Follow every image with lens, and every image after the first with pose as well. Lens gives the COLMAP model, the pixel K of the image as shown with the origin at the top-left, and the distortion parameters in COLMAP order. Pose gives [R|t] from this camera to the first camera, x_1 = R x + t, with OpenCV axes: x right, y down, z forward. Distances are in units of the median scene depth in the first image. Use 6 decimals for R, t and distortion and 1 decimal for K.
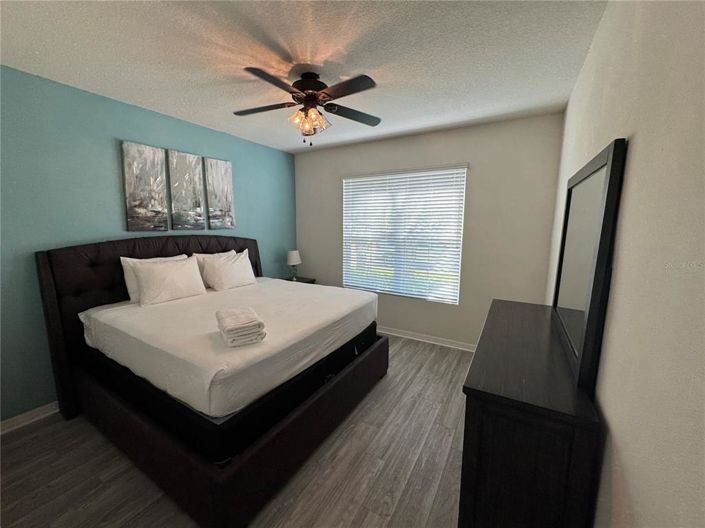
lens RADIAL K [[283.0, 0, 353.2], [0, 283.0, 263.0], [0, 0, 1]] dist [-0.000188, 0.000082]
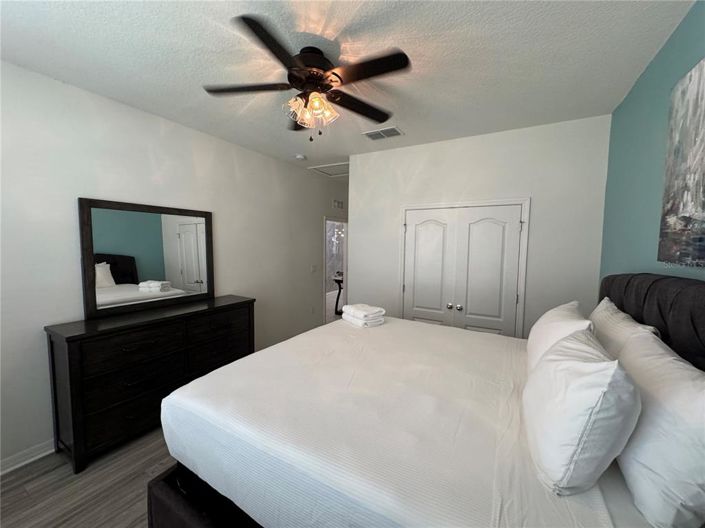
lens RADIAL K [[283.1, 0, 351.2], [0, 283.1, 264.5], [0, 0, 1]] dist [-0.002275, -0.000402]
pose [[-0.999765, -0.017039, -0.013372, -0.192186], [-0.019507, 0.976633, 0.214027, -0.190220], [0.009413, 0.214238, -0.976736, 1.380848]]
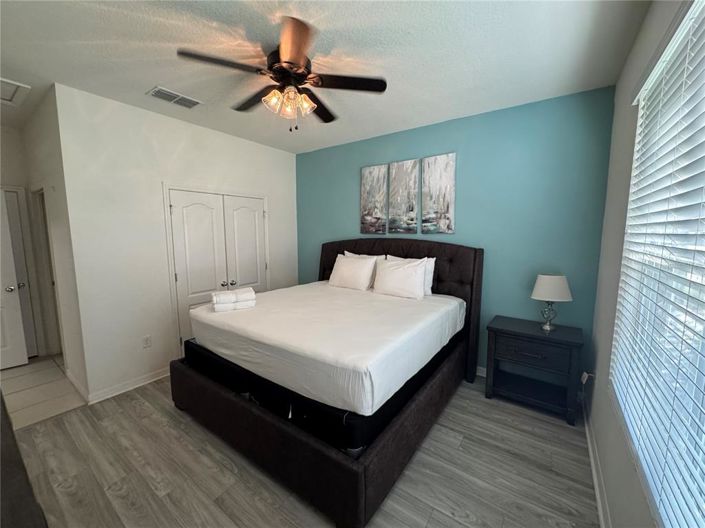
lens RADIAL K [[283.1, 0, 351.2], [0, 283.1, 264.5], [0, 0, 1]] dist [-0.002275, -0.000402]
pose [[-0.083326, 0.112627, -0.990137, 0.534431], [-0.139185, 0.982538, 0.123476, -0.116815], [0.986755, 0.148101, -0.066195, 0.973699]]
